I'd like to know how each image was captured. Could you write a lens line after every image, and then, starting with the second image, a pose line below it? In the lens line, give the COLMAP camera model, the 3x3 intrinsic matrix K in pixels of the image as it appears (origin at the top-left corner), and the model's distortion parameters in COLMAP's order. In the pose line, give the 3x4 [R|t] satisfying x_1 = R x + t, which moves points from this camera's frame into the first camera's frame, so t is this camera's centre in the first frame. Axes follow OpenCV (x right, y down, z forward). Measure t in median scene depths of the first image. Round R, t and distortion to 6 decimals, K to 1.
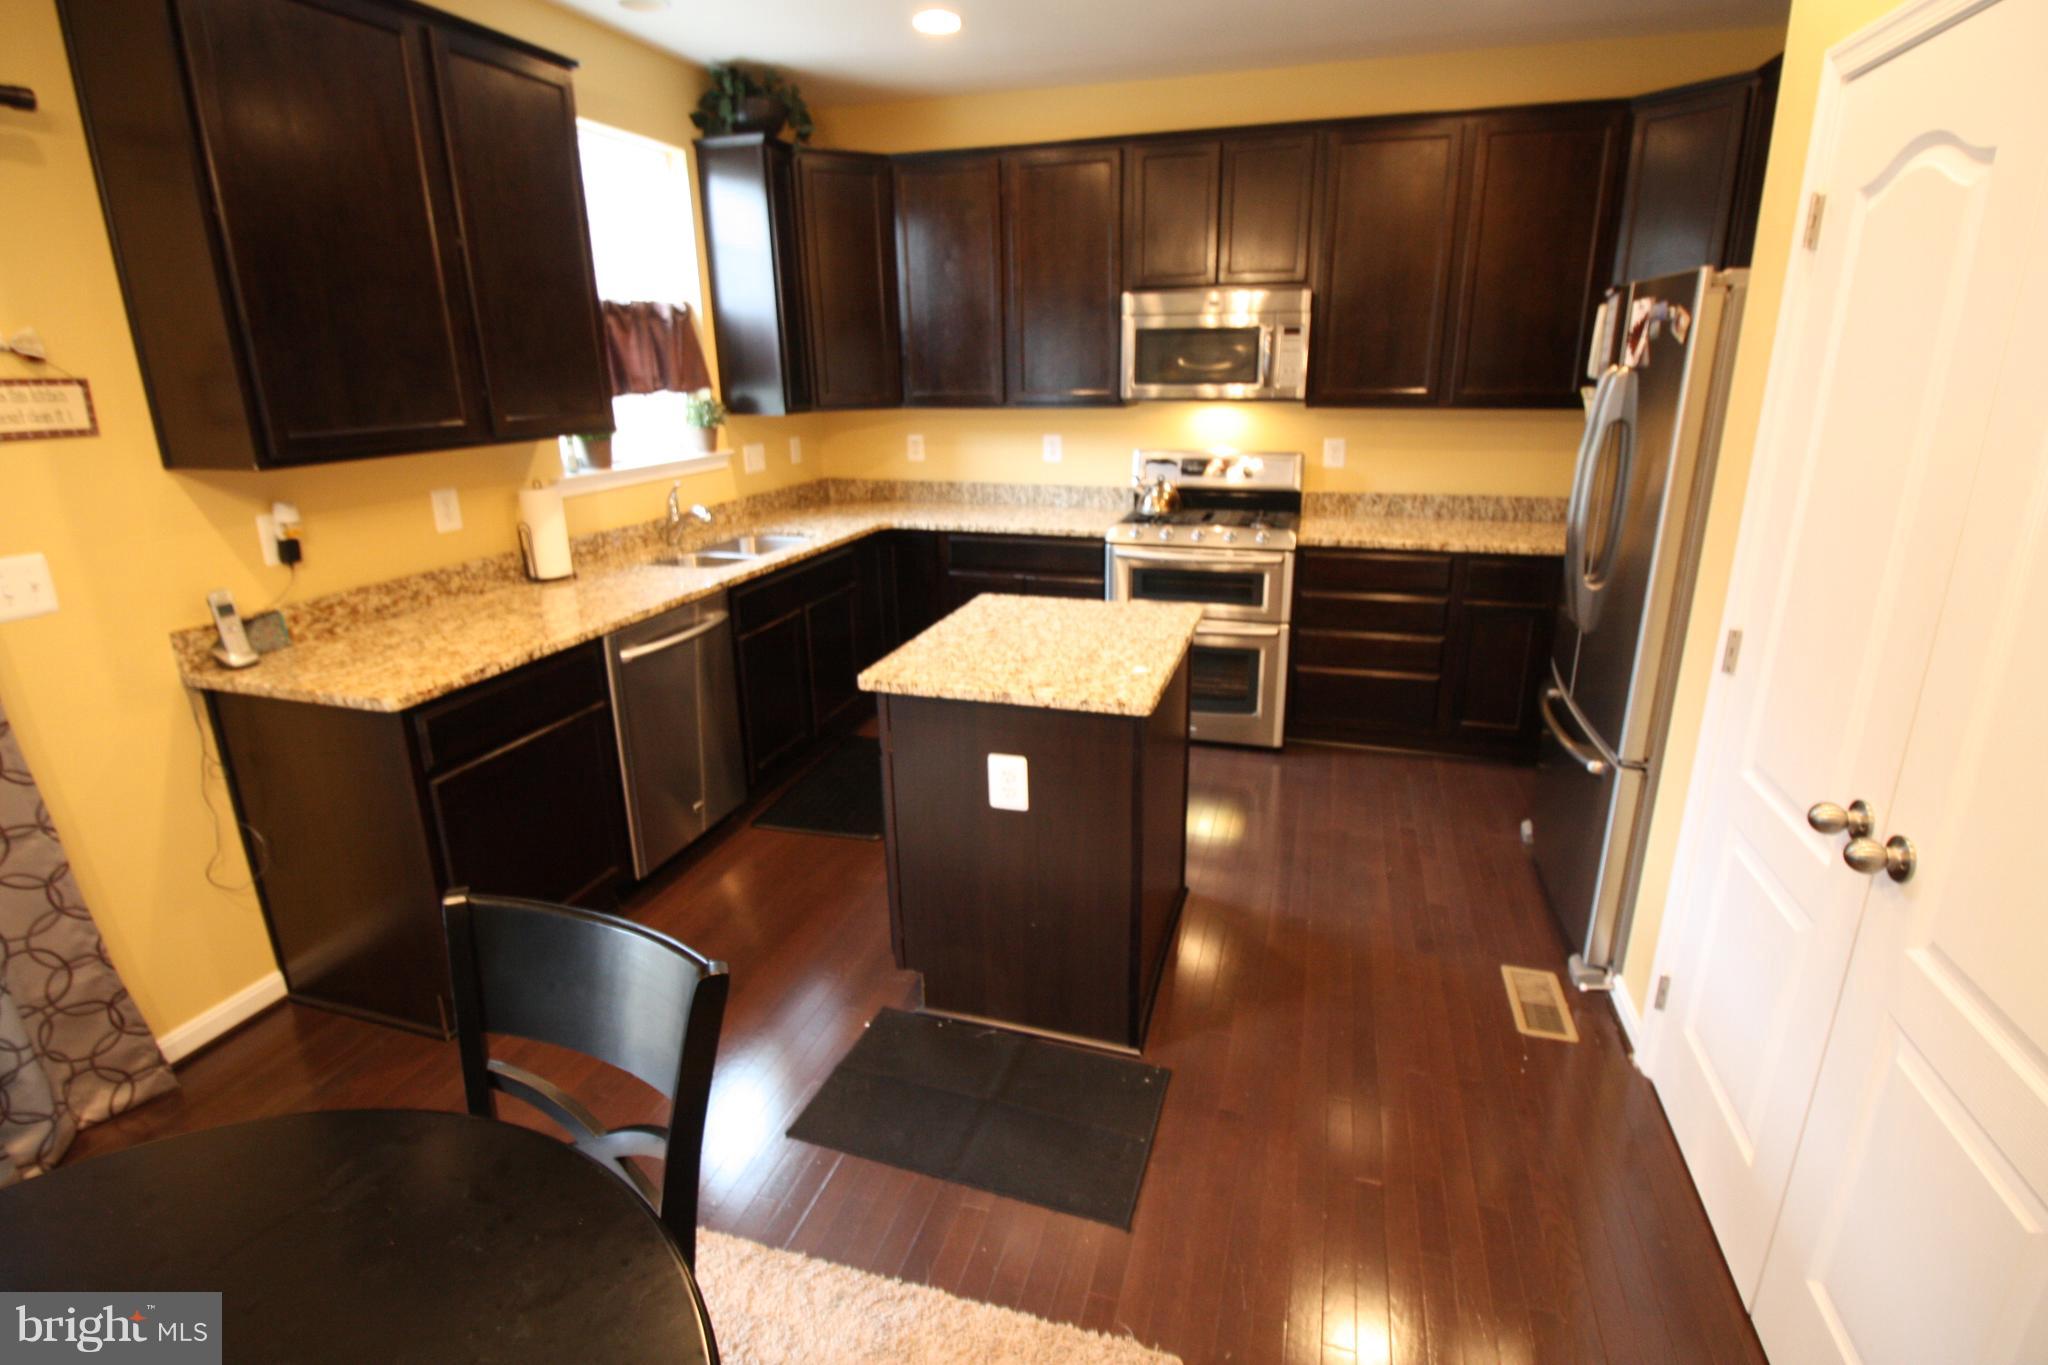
lens RADIAL K [[965.3, 0, 1040.4], [0, 965.3, 637.1], [0, 0, 1]] dist [-0.004503, -0.008419]
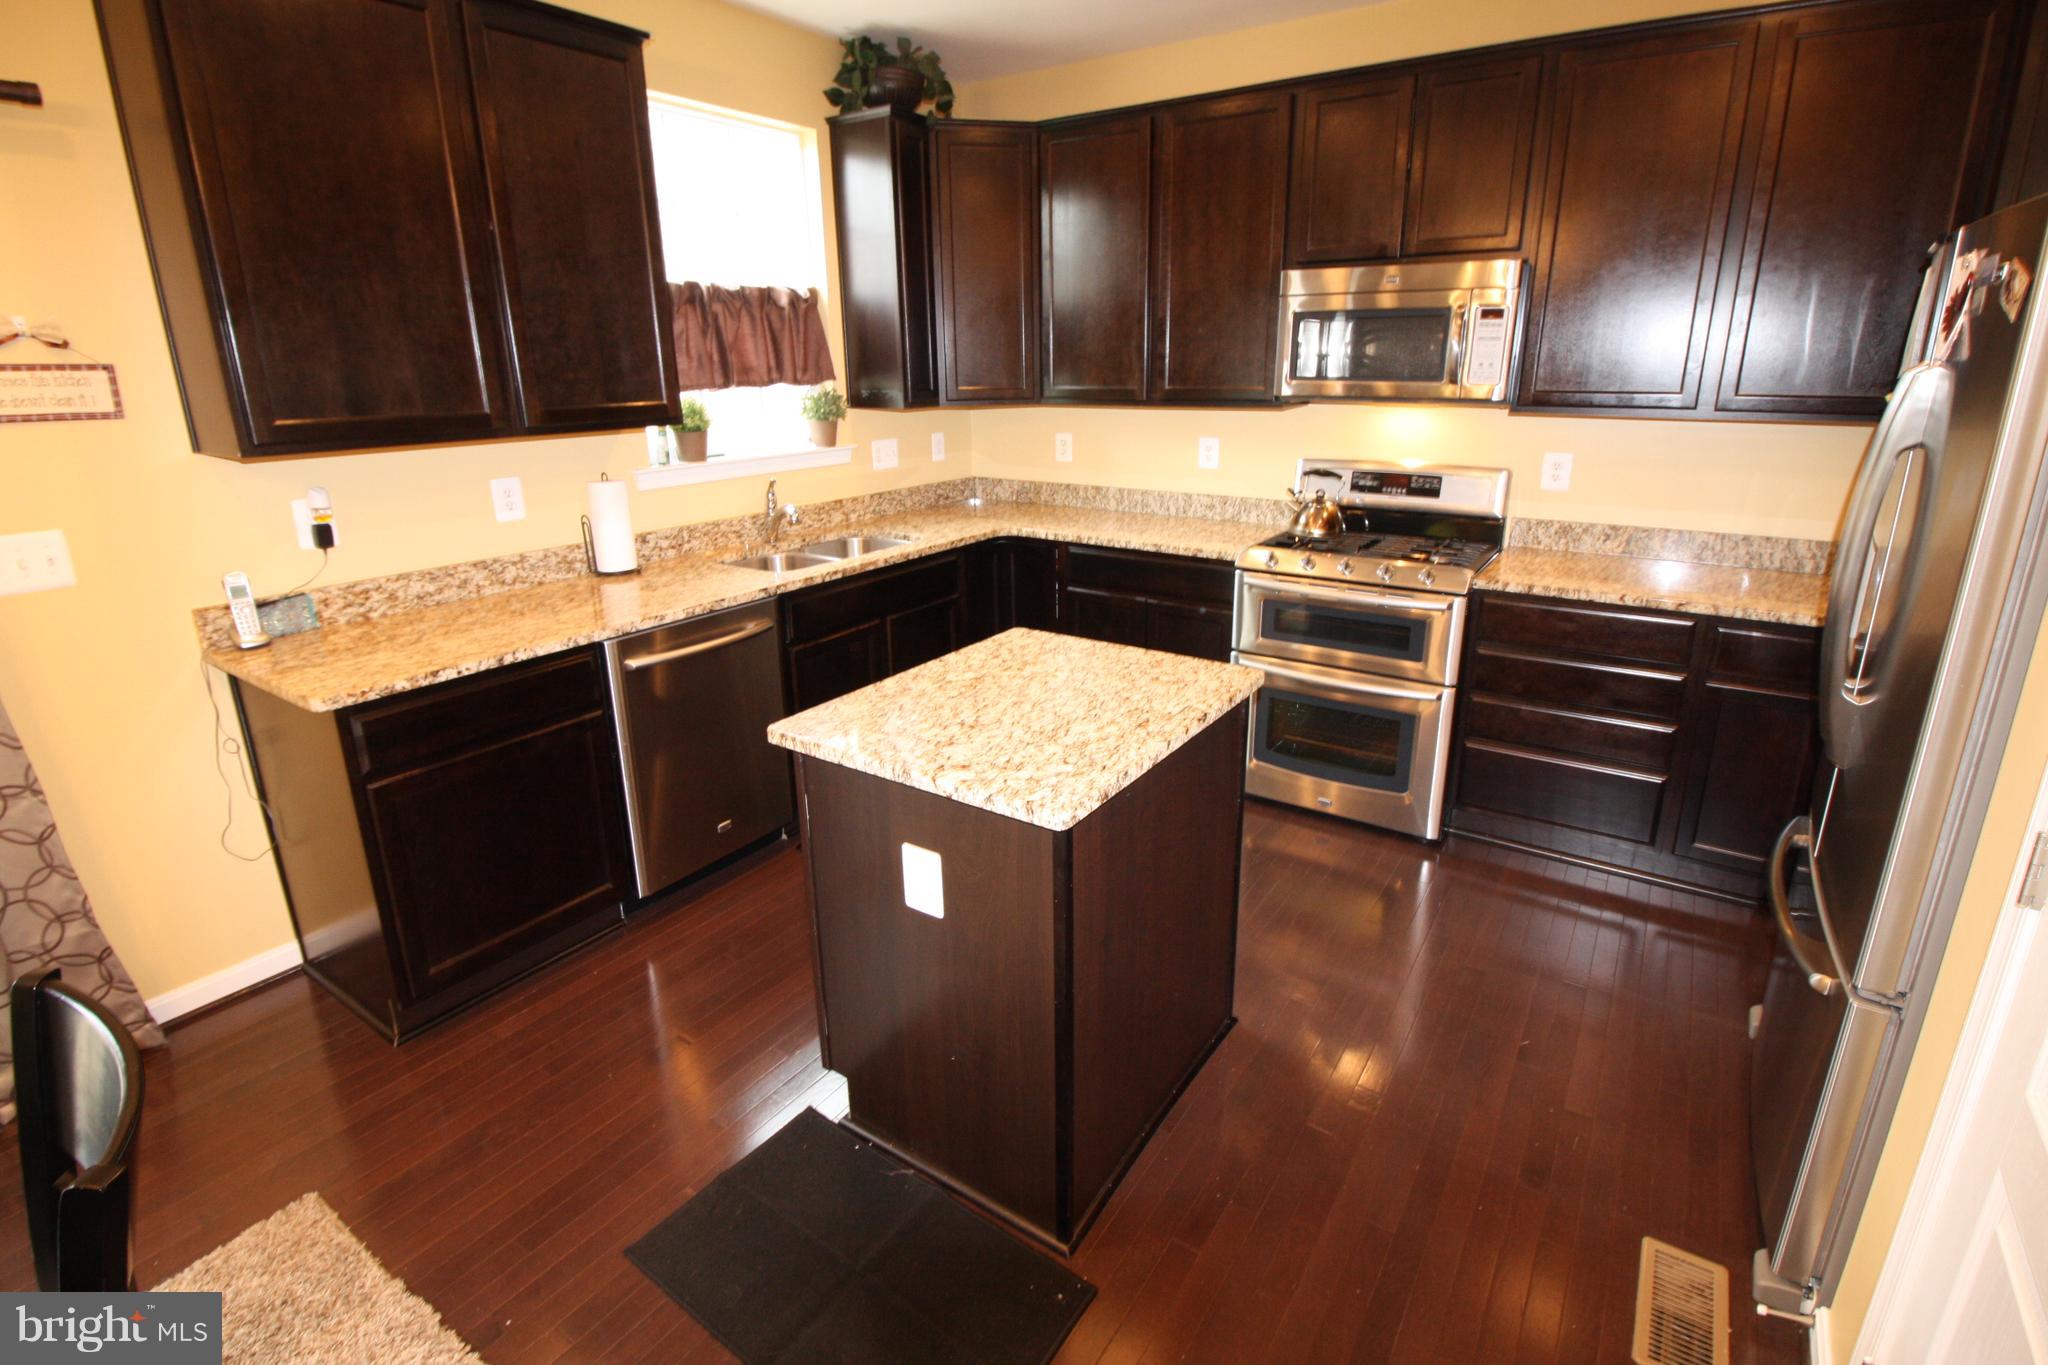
lens RADIAL K [[965.3, 0, 1039.4], [0, 965.3, 636.2], [0, 0, 1]] dist [-0.004503, -0.008419]
pose [[0.955457, 0.085179, -0.282572, 0.220361], [-0.083455, 0.996346, 0.018155, -0.059628], [0.283086, 0.006236, 0.959074, 0.218797]]
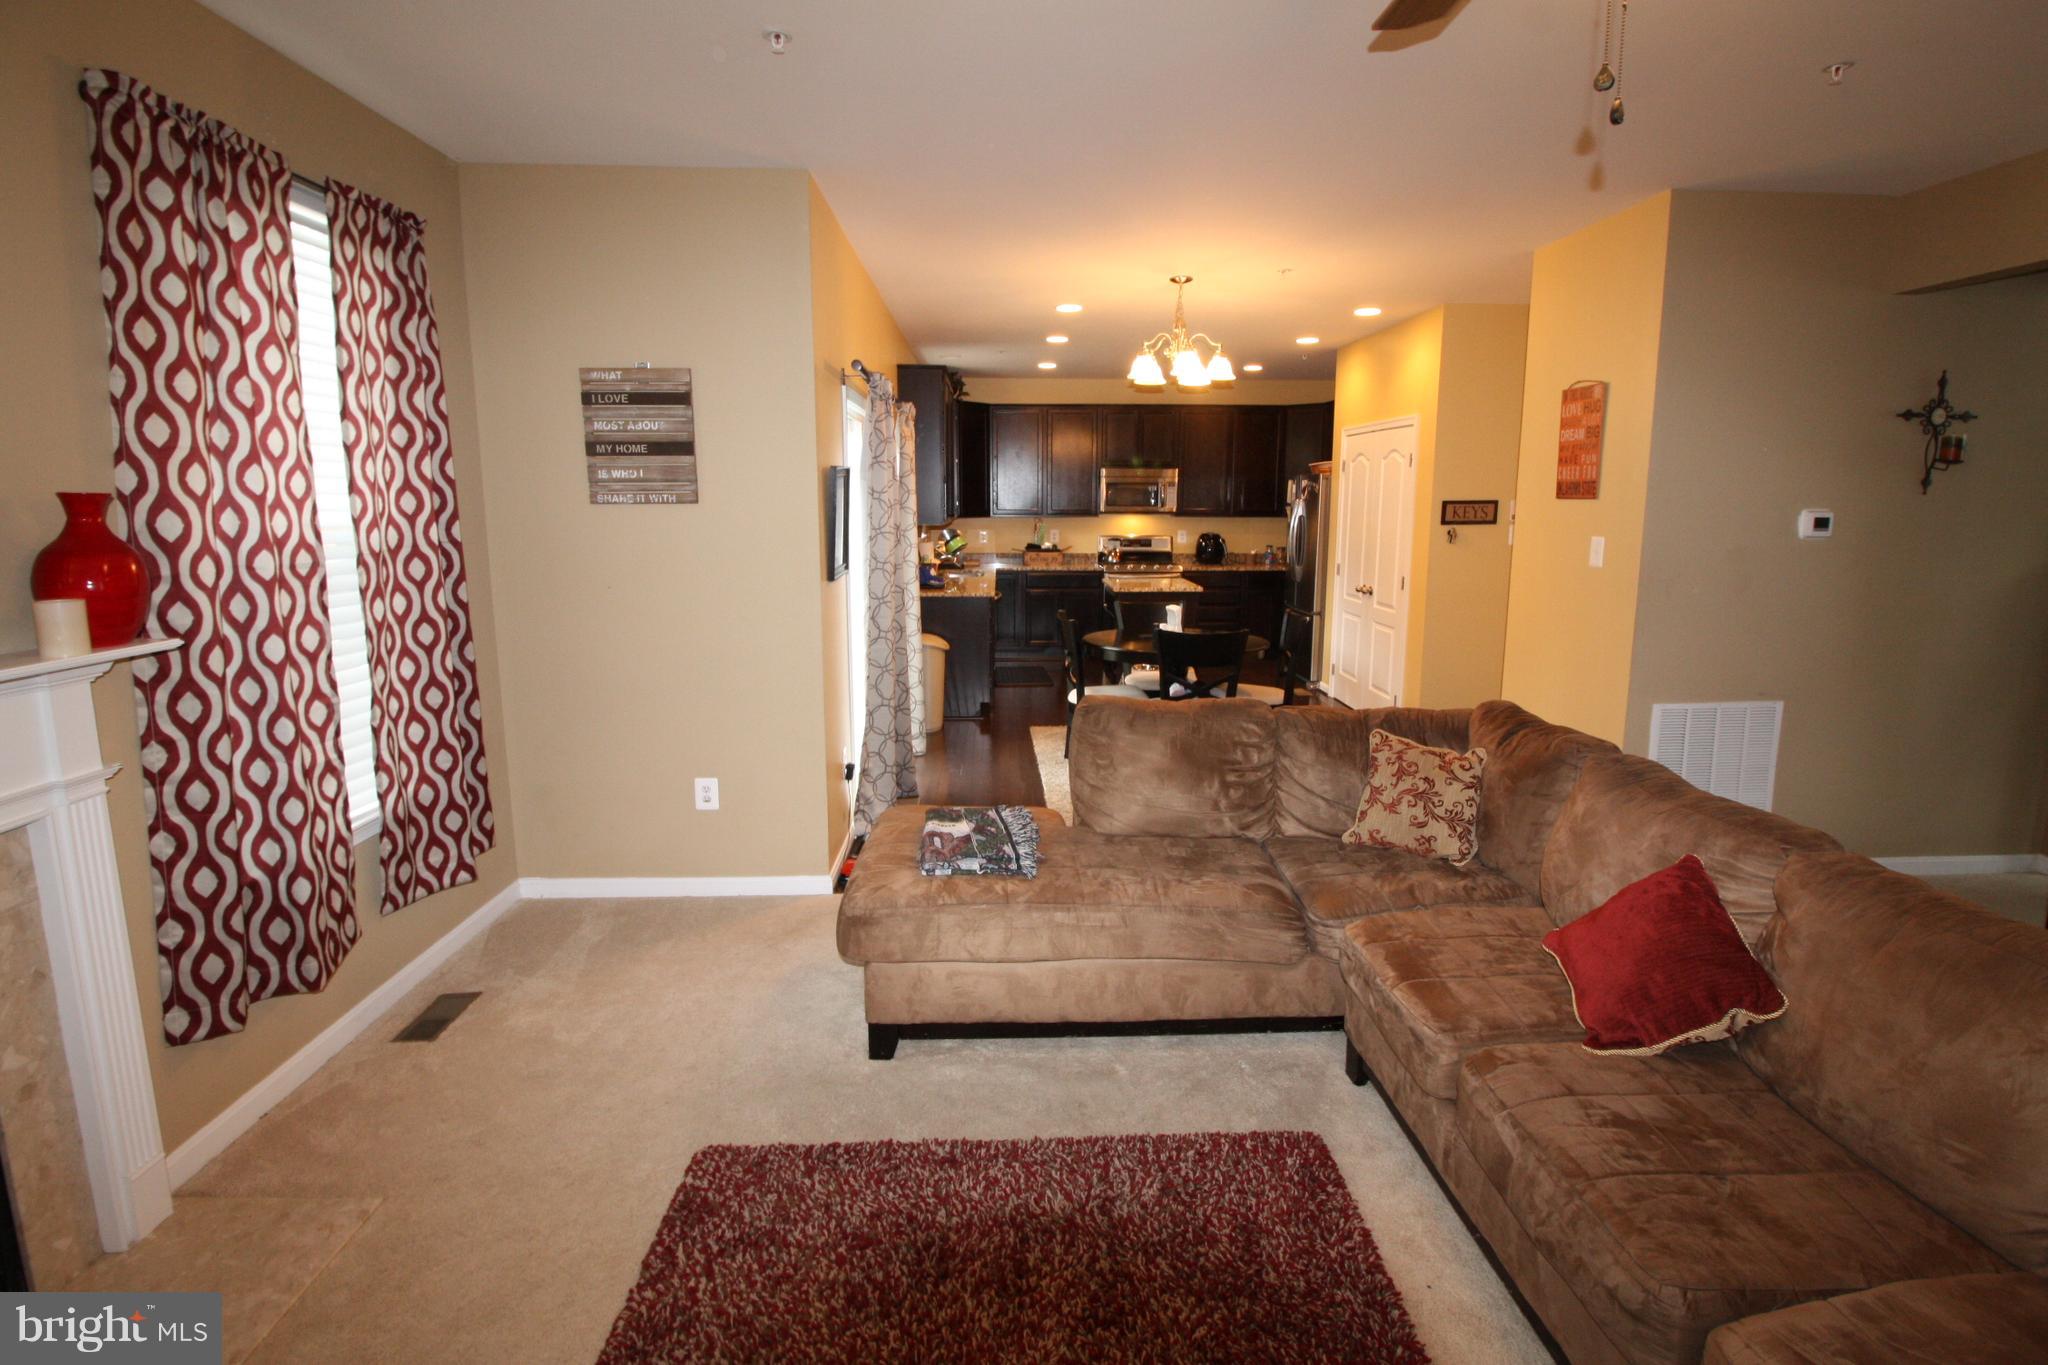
lens RADIAL K [[965.3, 0, 1032.2], [0, 965.3, 649.3], [0, 0, 1]] dist [-0.004503, -0.008419]
pose [[0.949603, -0.038486, 0.311084, -1.223704], [0.076126, 0.991037, -0.109773, 0.485073], [-0.304071, 0.127922, 0.944022, -1.649603]]
